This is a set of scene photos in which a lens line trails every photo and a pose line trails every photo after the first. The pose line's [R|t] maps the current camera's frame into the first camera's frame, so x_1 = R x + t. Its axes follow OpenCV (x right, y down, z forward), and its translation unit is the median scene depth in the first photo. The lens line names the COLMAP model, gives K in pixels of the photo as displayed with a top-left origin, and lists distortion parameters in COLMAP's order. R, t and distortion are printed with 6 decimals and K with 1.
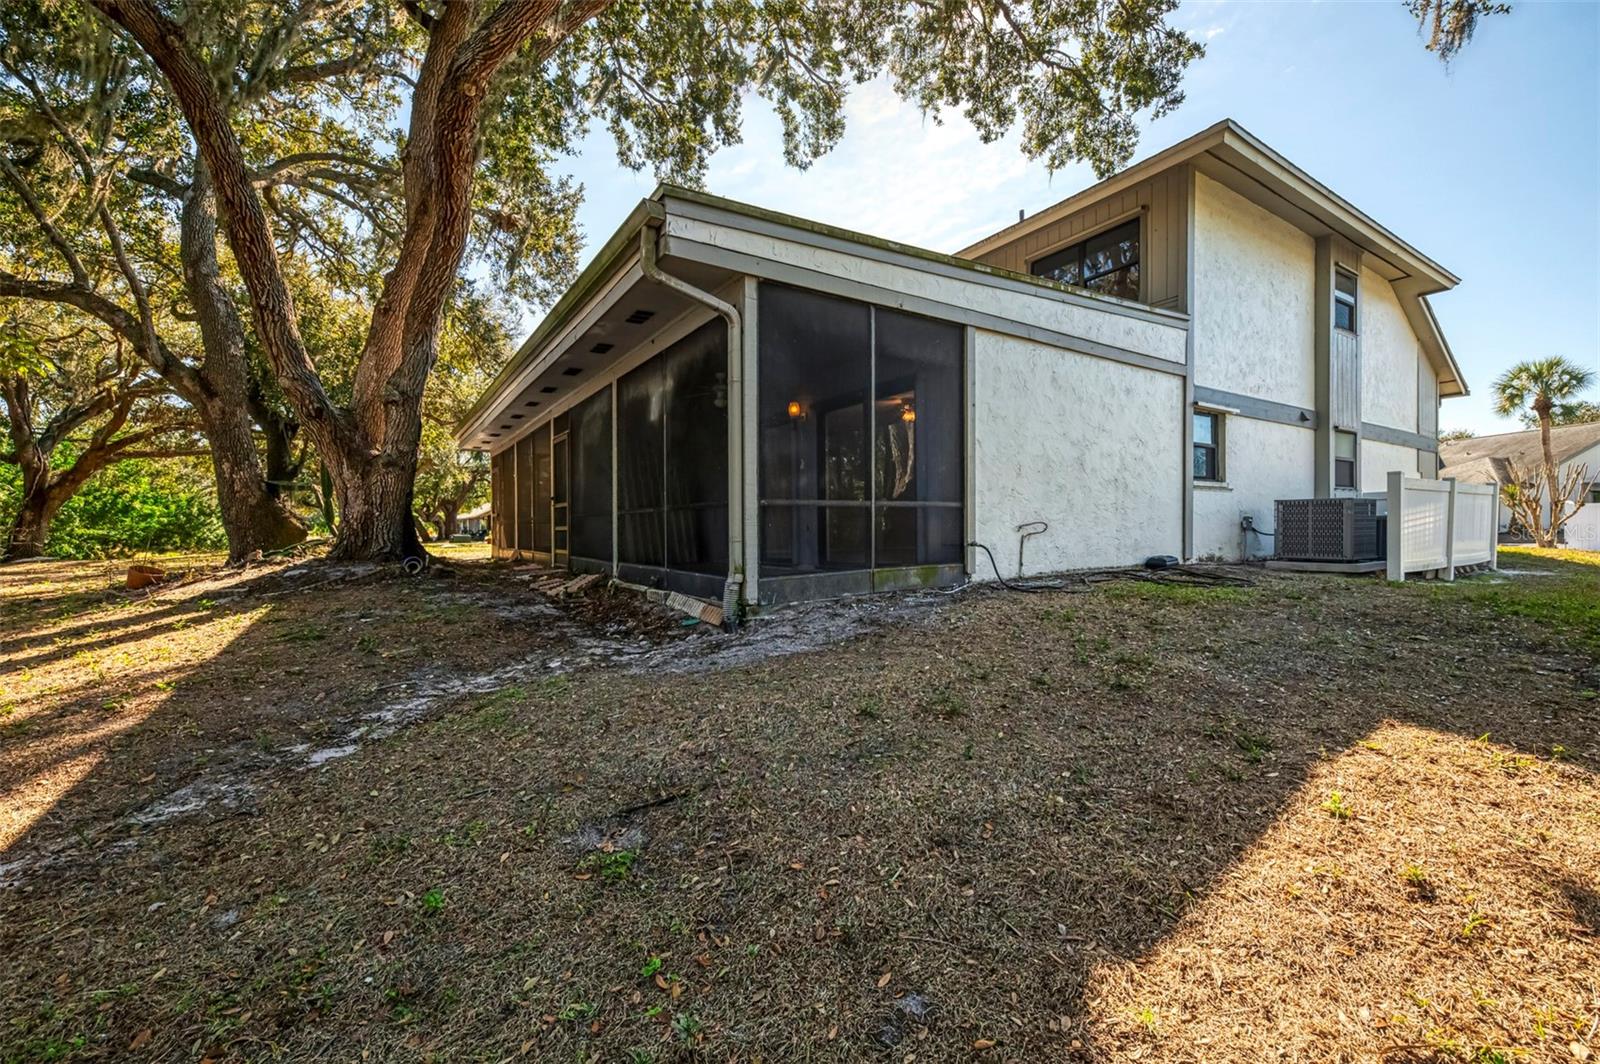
lens RADIAL K [[647.8, 0, 799.1], [0, 647.8, 533.2], [0, 0, 1]] dist [0.000745, -0.000020]
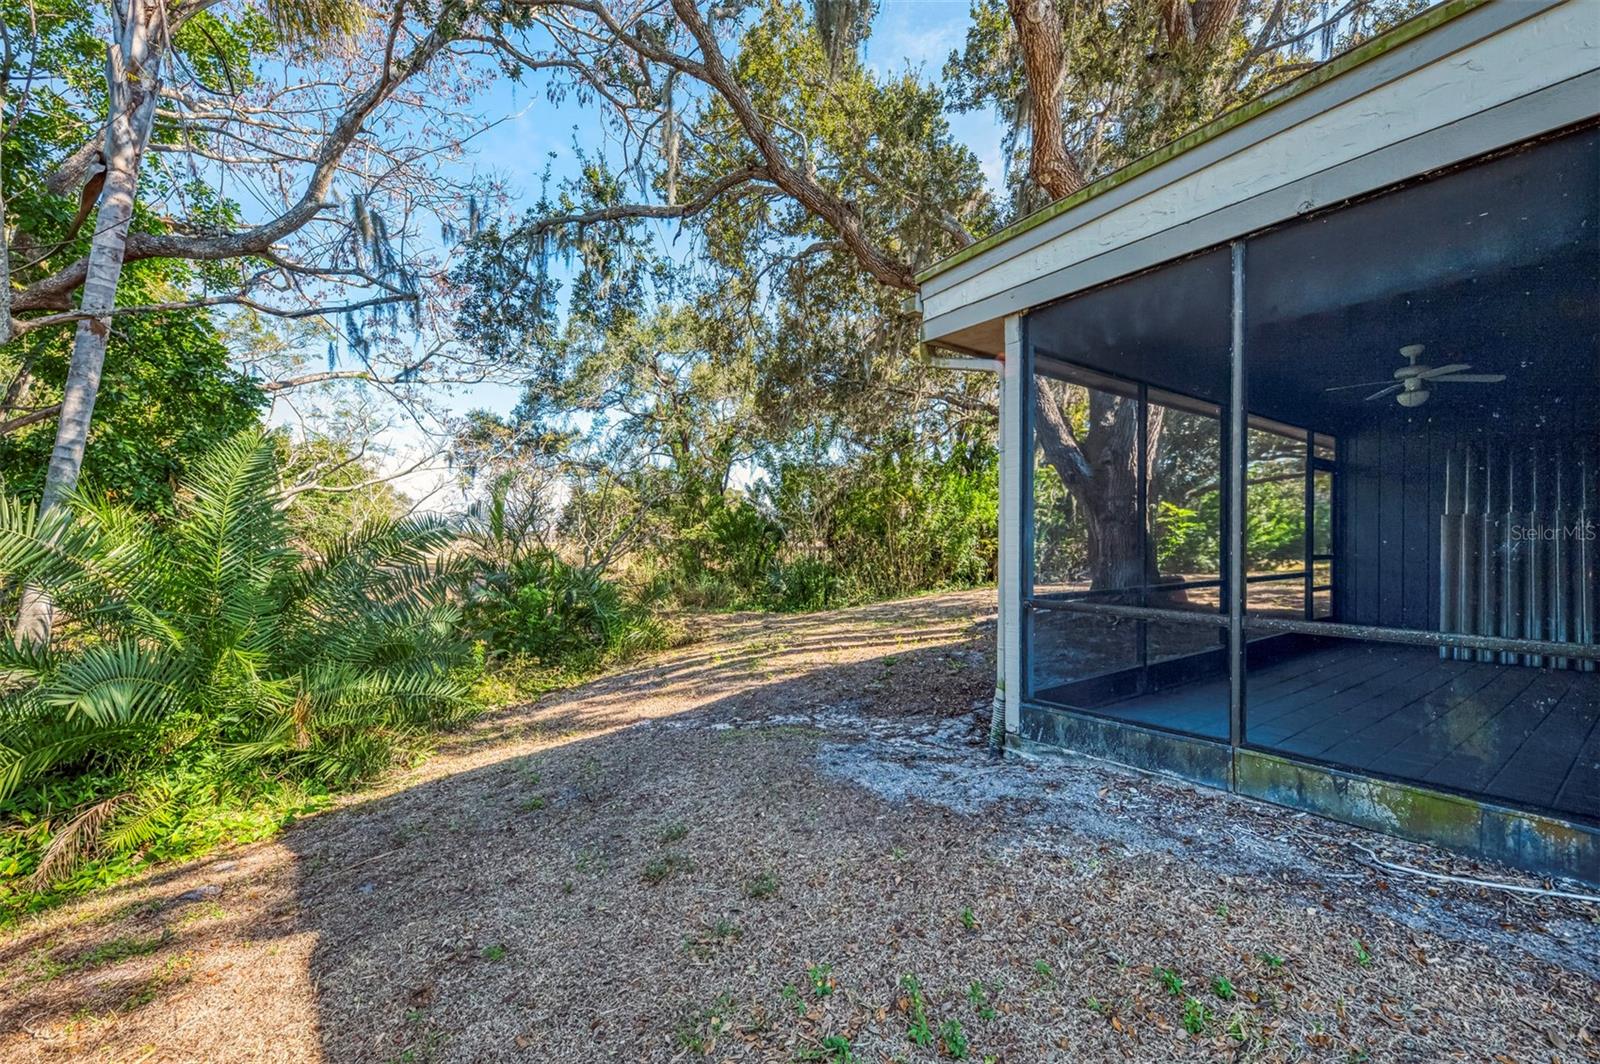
lens RADIAL K [[647.8, 0, 802.1], [0, 647.8, 534.4], [0, 0, 1]] dist [0.000745, -0.000020]
pose [[0.044042, -0.001226, -0.999029, 0.700368], [-0.008171, 0.999965, -0.001587, -0.126568], [0.998996, 0.008233, 0.044030, 0.712243]]
